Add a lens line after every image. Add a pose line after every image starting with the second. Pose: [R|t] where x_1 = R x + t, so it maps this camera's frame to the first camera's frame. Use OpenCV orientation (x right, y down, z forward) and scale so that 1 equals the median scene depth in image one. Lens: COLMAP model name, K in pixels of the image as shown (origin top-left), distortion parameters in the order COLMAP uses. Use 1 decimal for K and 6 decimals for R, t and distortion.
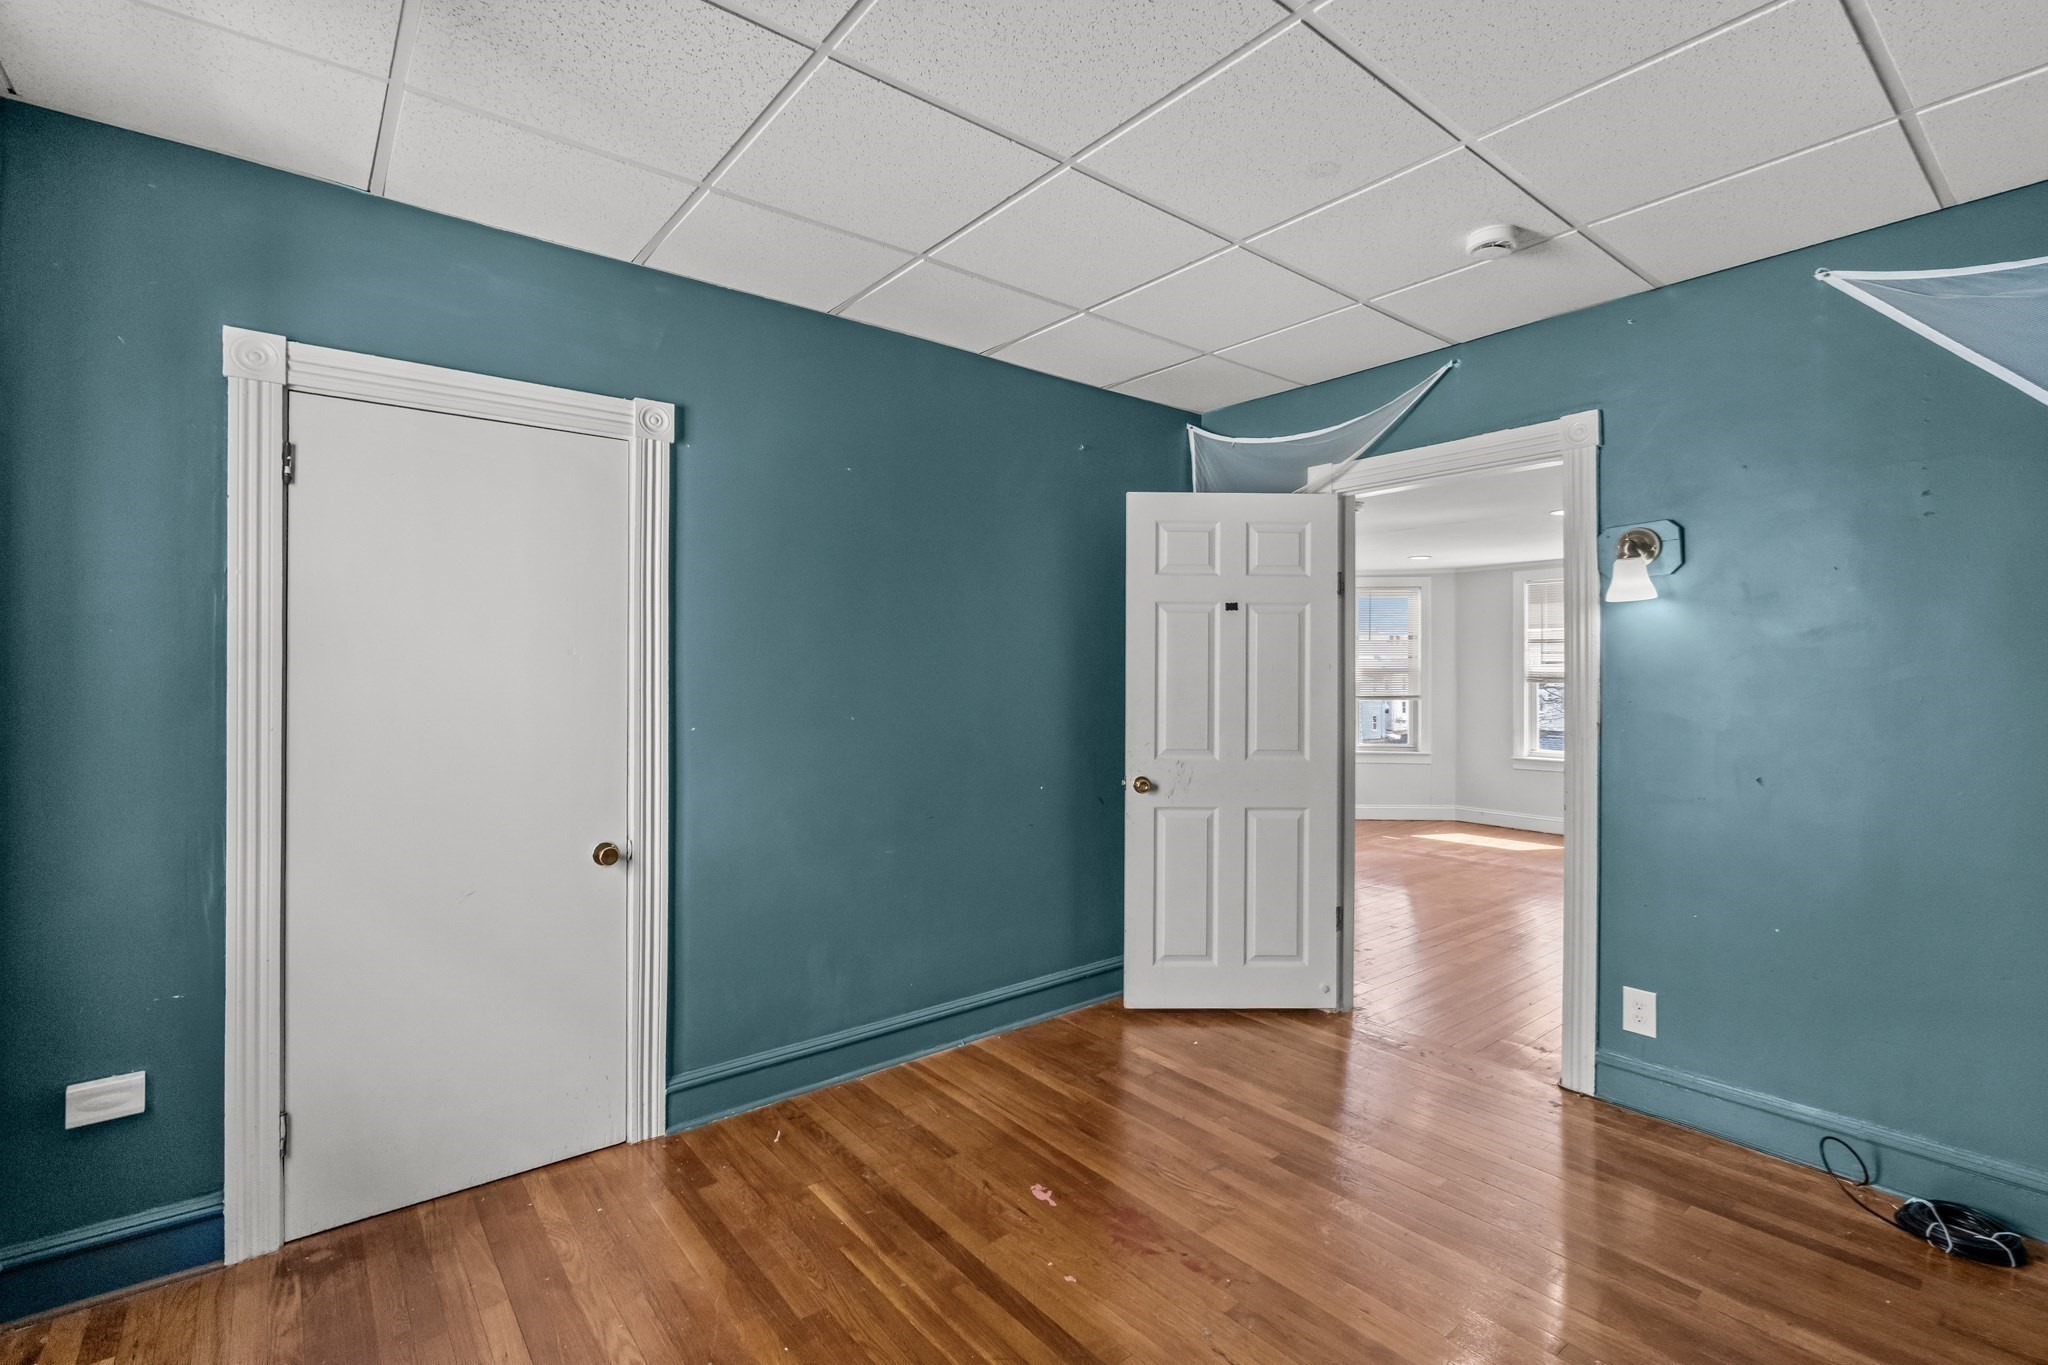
lens RADIAL K [[931.3, 0, 1021.0], [0, 931.3, 670.6], [0, 0, 1]] dist [0.001441, 0.001343]
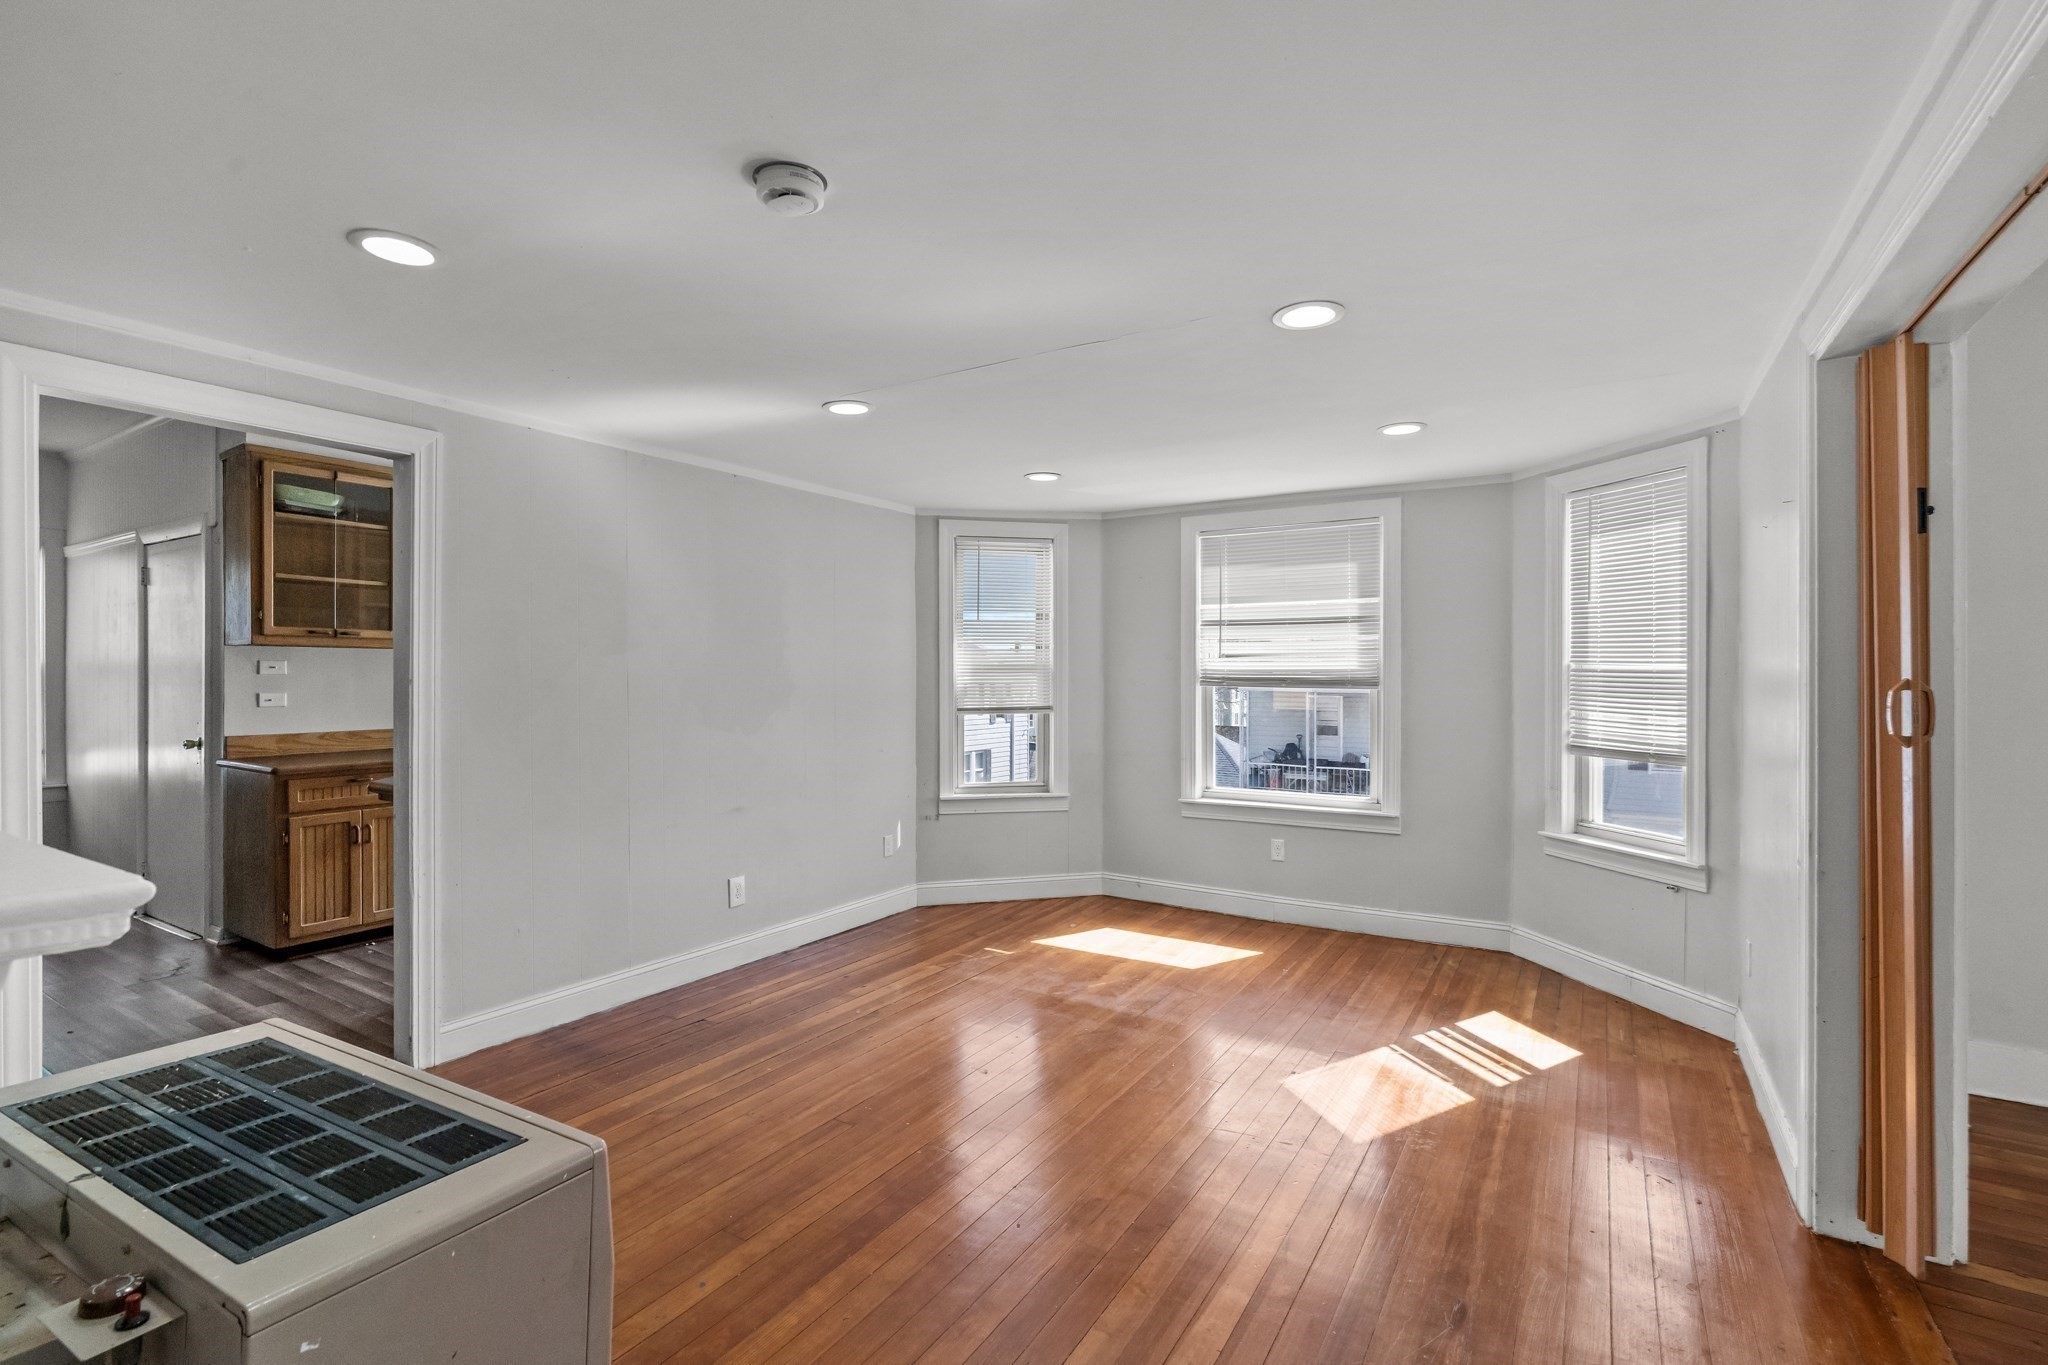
lens RADIAL K [[931.3, 0, 1033.1], [0, 931.3, 674.1], [0, 0, 1]] dist [0.001441, 0.001343]
pose [[0.940563, -0.001673, 0.339615, 0.213066], [0.000014, 0.999988, 0.004889, 0.001181], [-0.339619, -0.004594, 0.940552, 0.429664]]
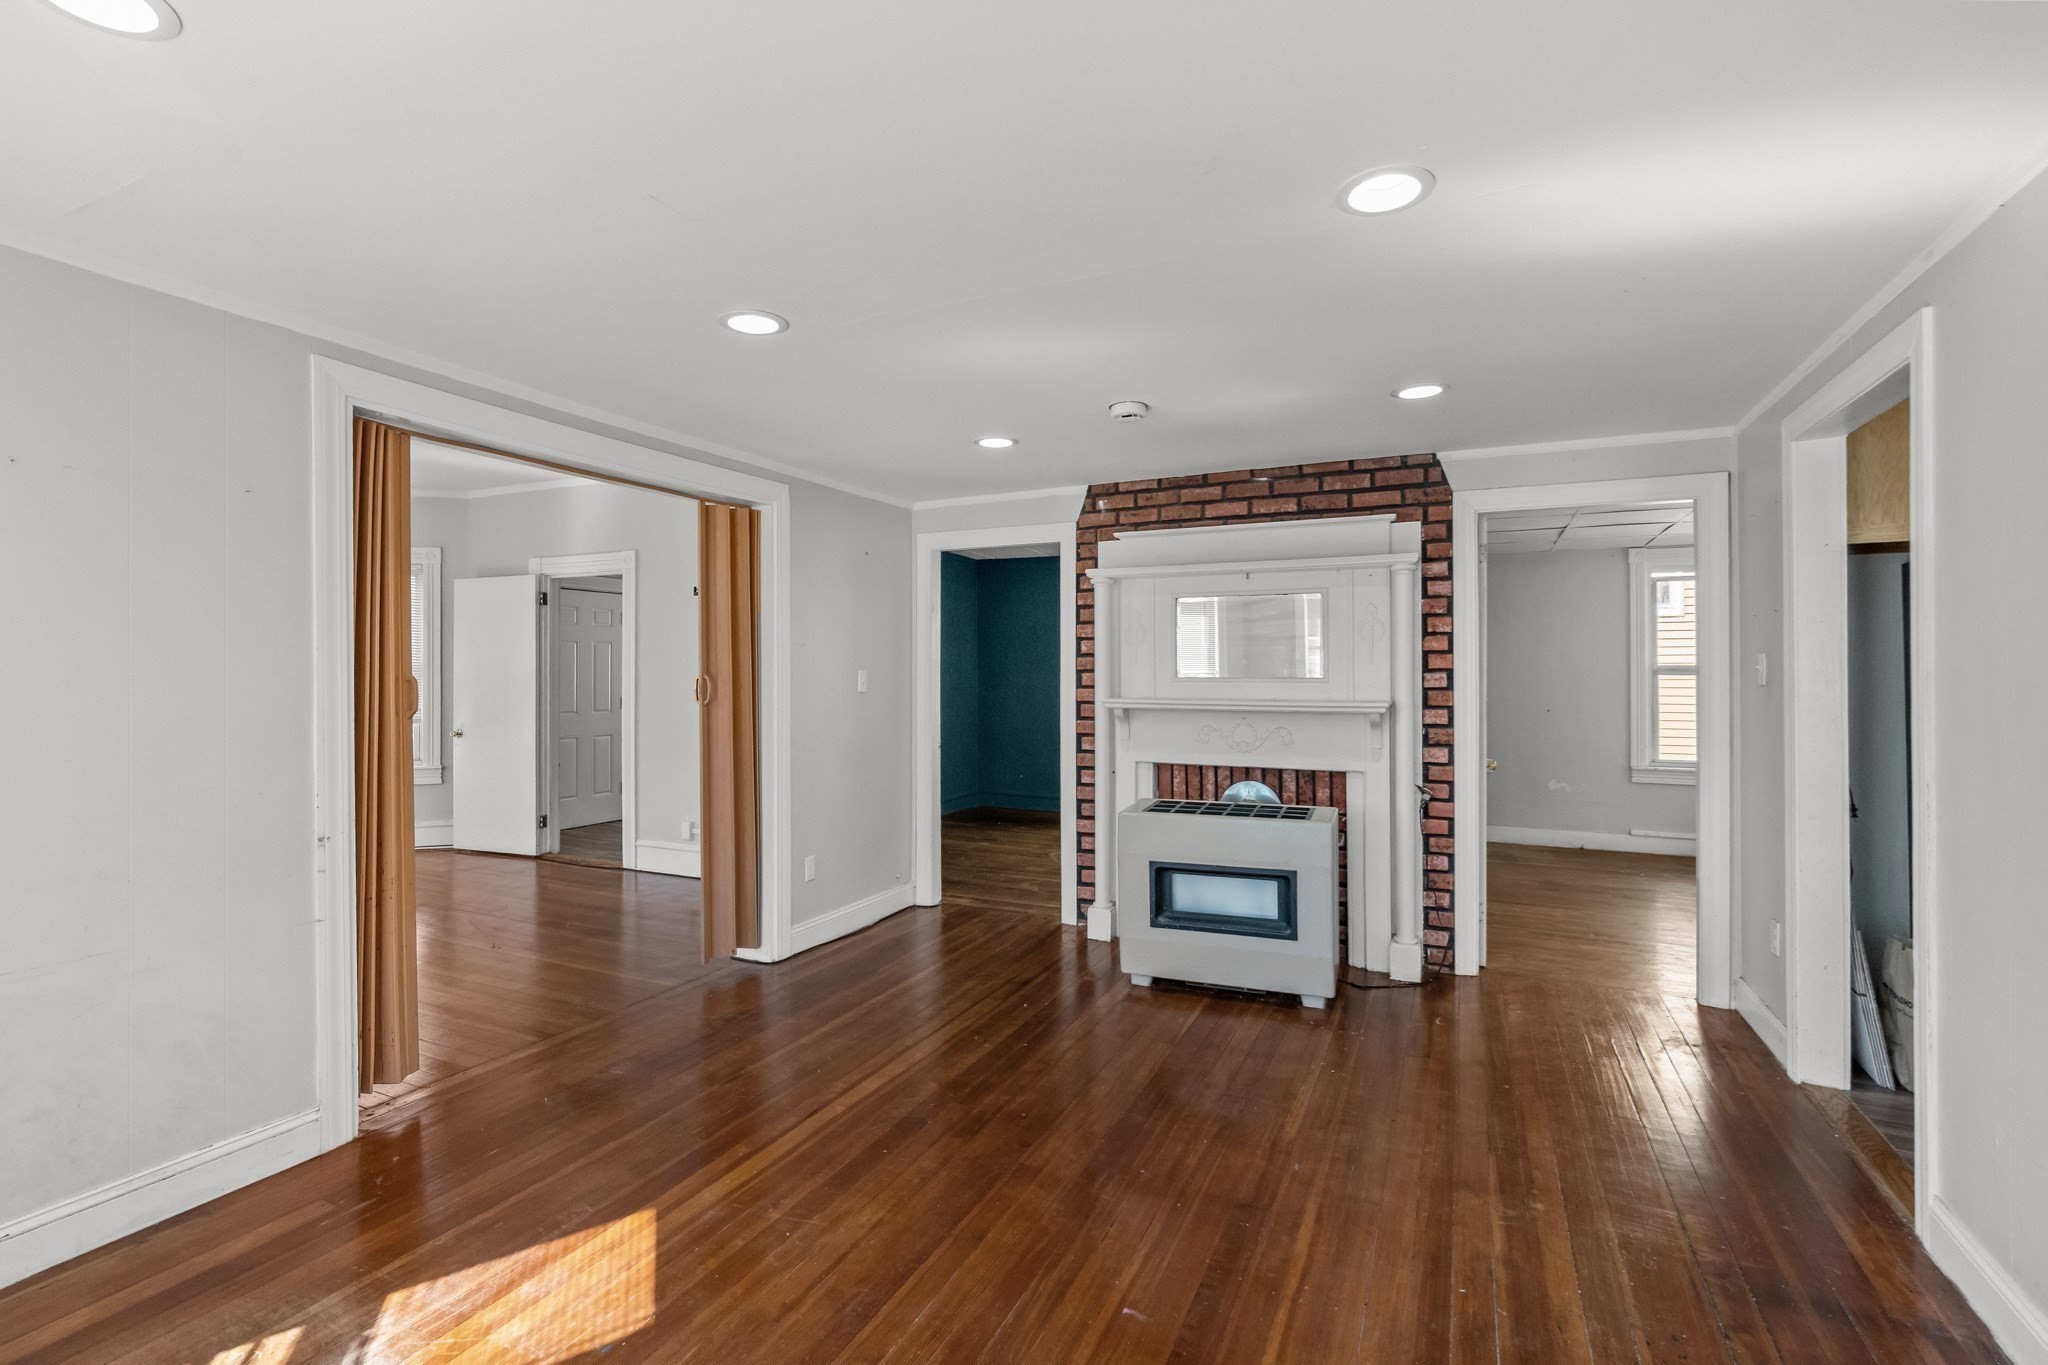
lens RADIAL K [[931.3, 0, 1022.8], [0, 931.3, 678.7], [0, 0, 1]] dist [0.001441, 0.001343]
pose [[-0.898547, -0.001711, -0.438875, 0.463688], [0.003055, 0.999944, -0.010153, 0.011277], [0.438867, -0.010464, -0.898491, 1.021230]]
